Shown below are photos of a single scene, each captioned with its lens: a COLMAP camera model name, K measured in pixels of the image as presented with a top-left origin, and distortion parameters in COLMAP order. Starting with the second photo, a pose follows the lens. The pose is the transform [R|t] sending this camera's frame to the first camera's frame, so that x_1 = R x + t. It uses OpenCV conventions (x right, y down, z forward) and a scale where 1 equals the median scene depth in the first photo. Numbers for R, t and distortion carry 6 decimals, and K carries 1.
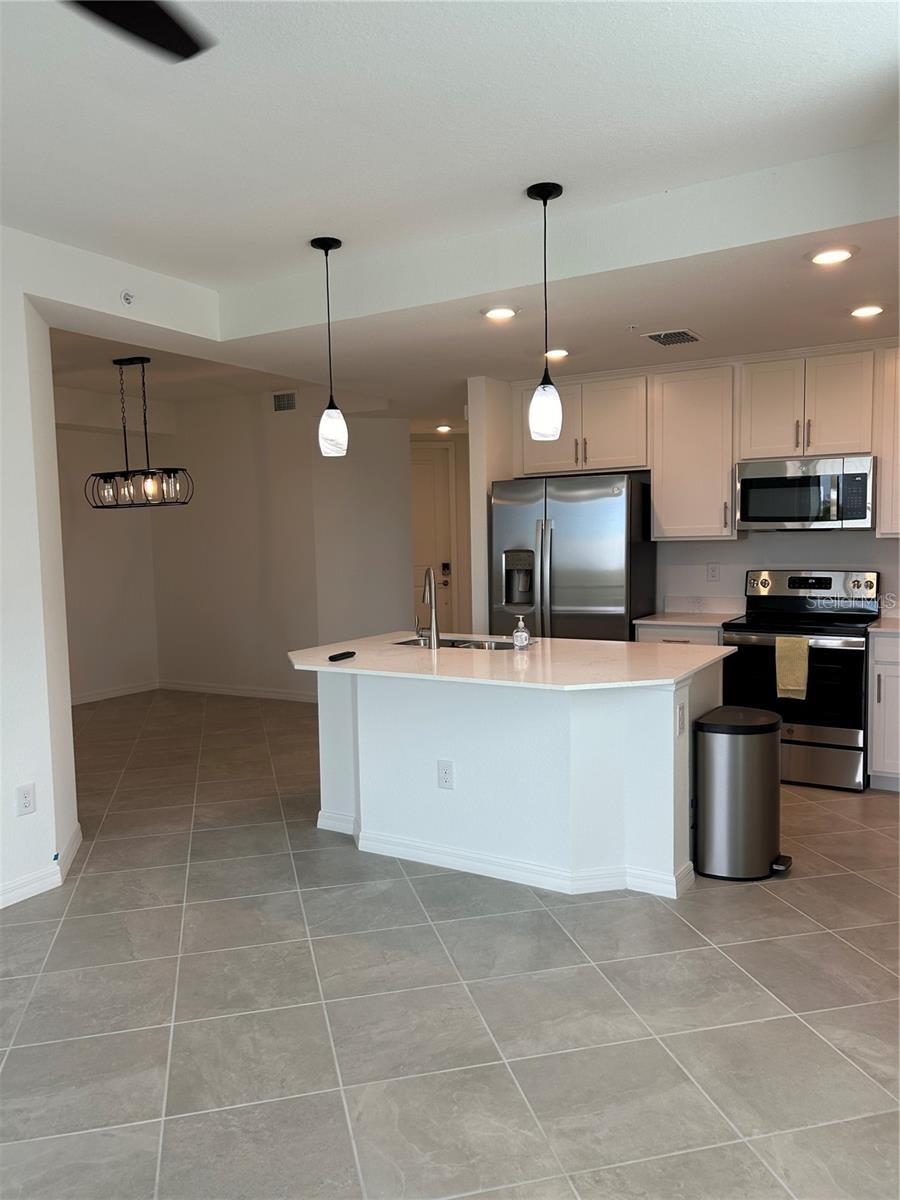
lens RADIAL K [[912.5, 0, 437.7], [0, 912.5, 603.5], [0, 0, 1]] dist [0.050076, -0.047619]
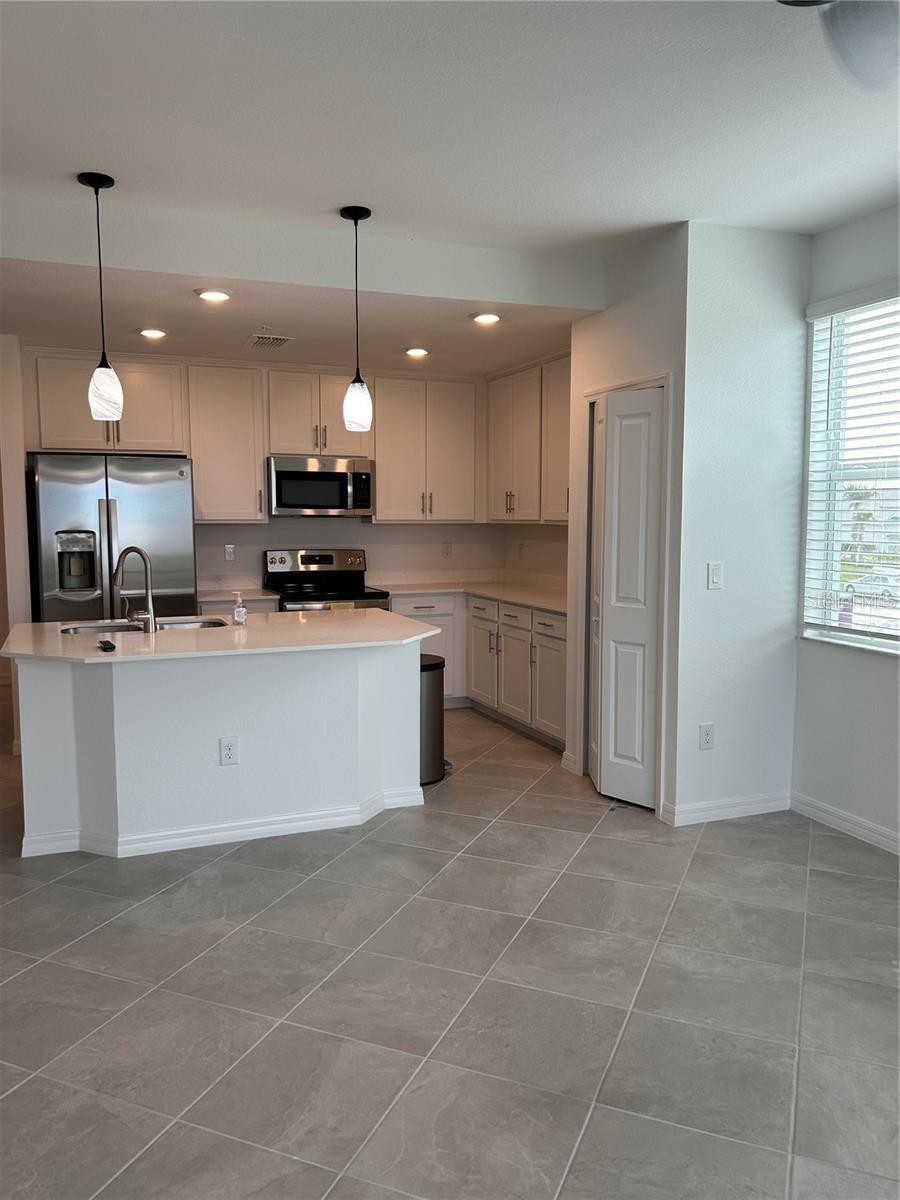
lens RADIAL K [[912.5, 0, 439.1], [0, 912.5, 597.3], [0, 0, 1]] dist [0.050076, -0.047619]
pose [[0.591826, -0.053780, 0.804270, -0.656991], [0.052700, 0.998219, 0.027969, 0.002955], [-0.804341, 0.025833, 0.593606, 0.209709]]
